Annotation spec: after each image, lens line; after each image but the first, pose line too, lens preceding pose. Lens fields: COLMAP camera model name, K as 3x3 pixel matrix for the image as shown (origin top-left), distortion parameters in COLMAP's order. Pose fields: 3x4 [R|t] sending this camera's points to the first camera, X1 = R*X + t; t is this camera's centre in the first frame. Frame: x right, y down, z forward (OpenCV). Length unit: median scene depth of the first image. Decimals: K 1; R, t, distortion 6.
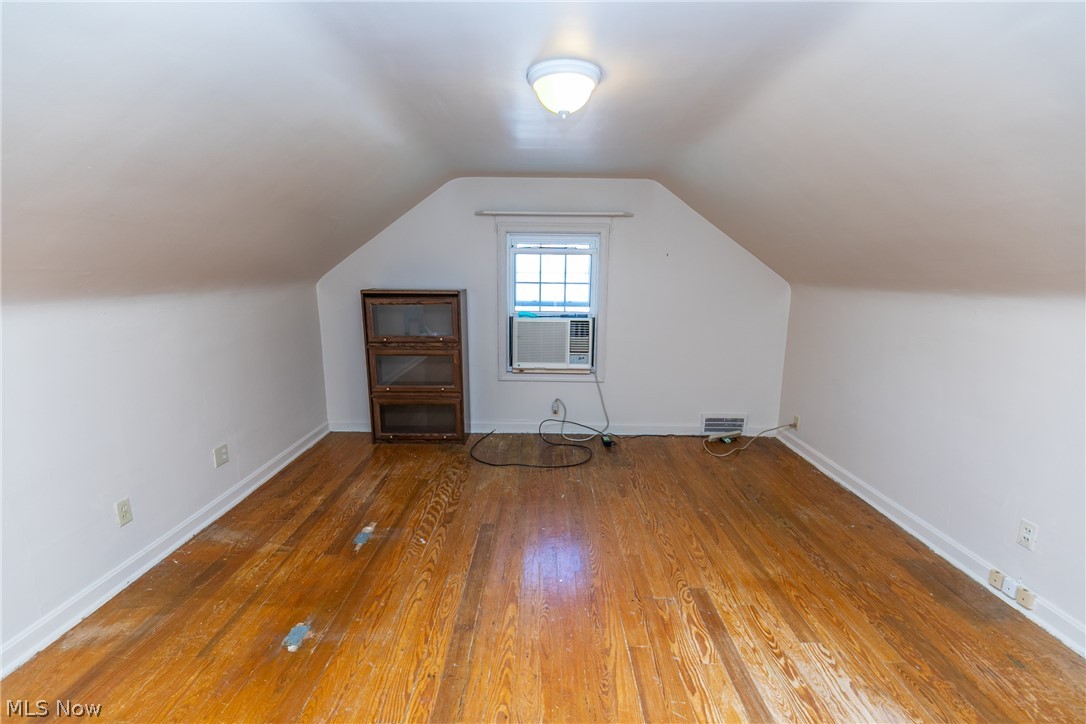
lens RADIAL K [[490.3, 0, 541.6], [0, 490.3, 366.8], [0, 0, 1]] dist [0.013274, 0.000336]
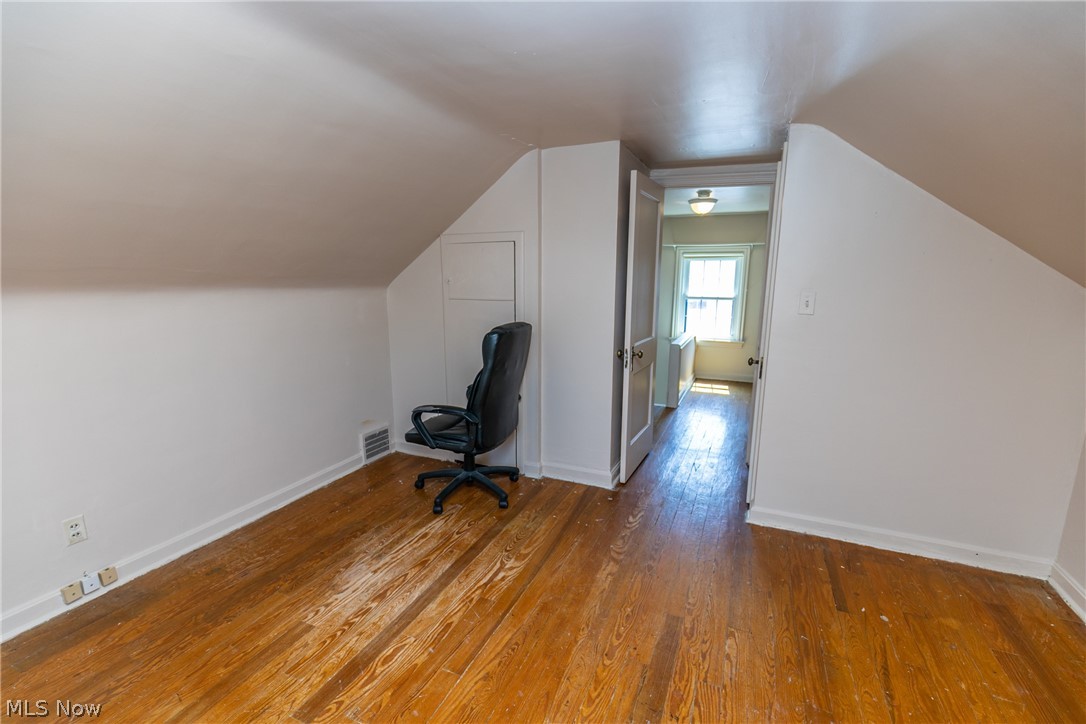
lens RADIAL K [[490.3, 0, 541.6], [0, 490.3, 366.8], [0, 0, 1]] dist [0.013274, 0.000336]
pose [[-0.917455, -0.085161, 0.388618, -0.289985], [0.059818, 0.936188, 0.346373, -0.306707], [-0.393316, 0.341028, -0.853816, 1.614067]]
